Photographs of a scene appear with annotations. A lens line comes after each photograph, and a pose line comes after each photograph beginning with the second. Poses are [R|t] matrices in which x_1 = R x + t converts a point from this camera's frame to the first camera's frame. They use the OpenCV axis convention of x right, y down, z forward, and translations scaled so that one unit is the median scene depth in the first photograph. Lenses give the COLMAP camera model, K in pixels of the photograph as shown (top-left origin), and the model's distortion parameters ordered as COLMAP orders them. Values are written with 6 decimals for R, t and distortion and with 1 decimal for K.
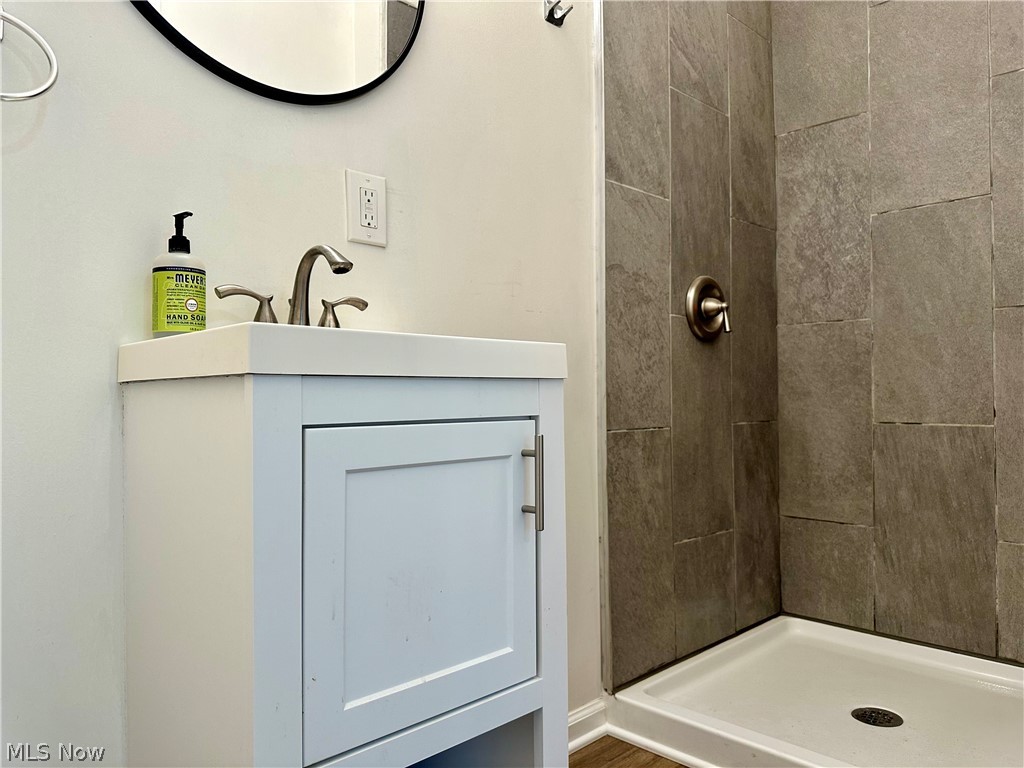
lens RADIAL K [[725.9, 0, 512.0], [0, 725.9, 384.0], [0, 0, 1]] dist [0.236512, -0.486690]
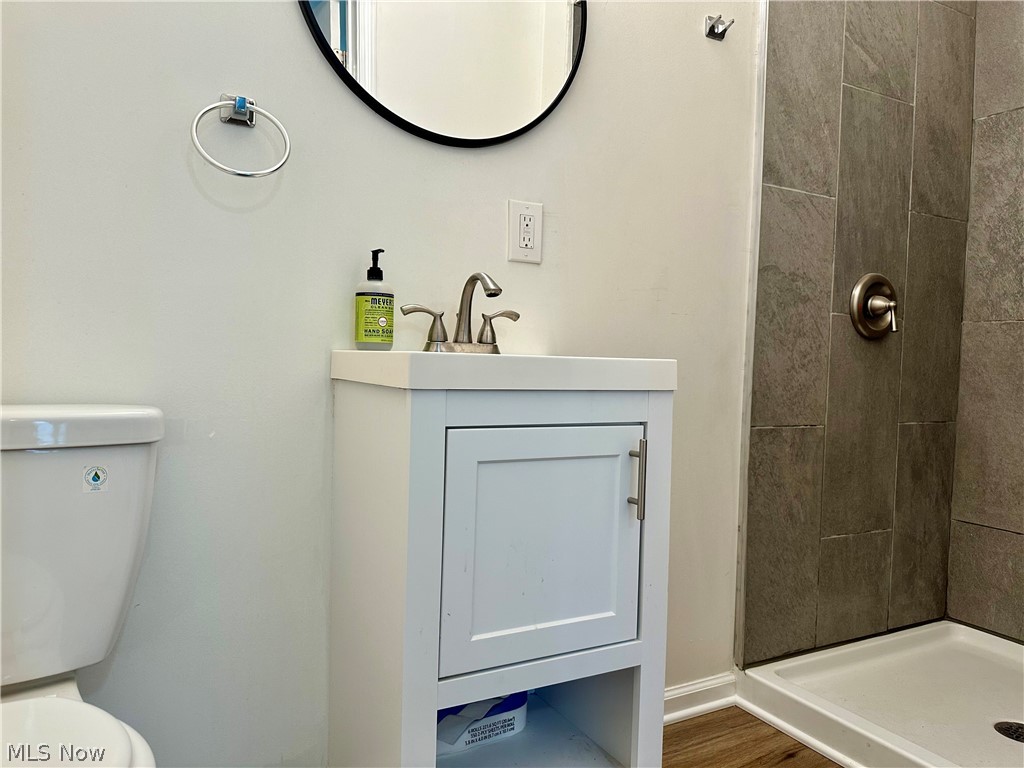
lens RADIAL K [[730.3, 0, 523.8], [0, 730.3, 387.4], [0, 0, 1]] dist [0.143960, -0.154482]
pose [[0.965639, 0.042781, -0.256343, 0.082227], [-0.029617, 0.998047, 0.054997, -0.040105], [0.258195, -0.045516, 0.965020, -0.103560]]
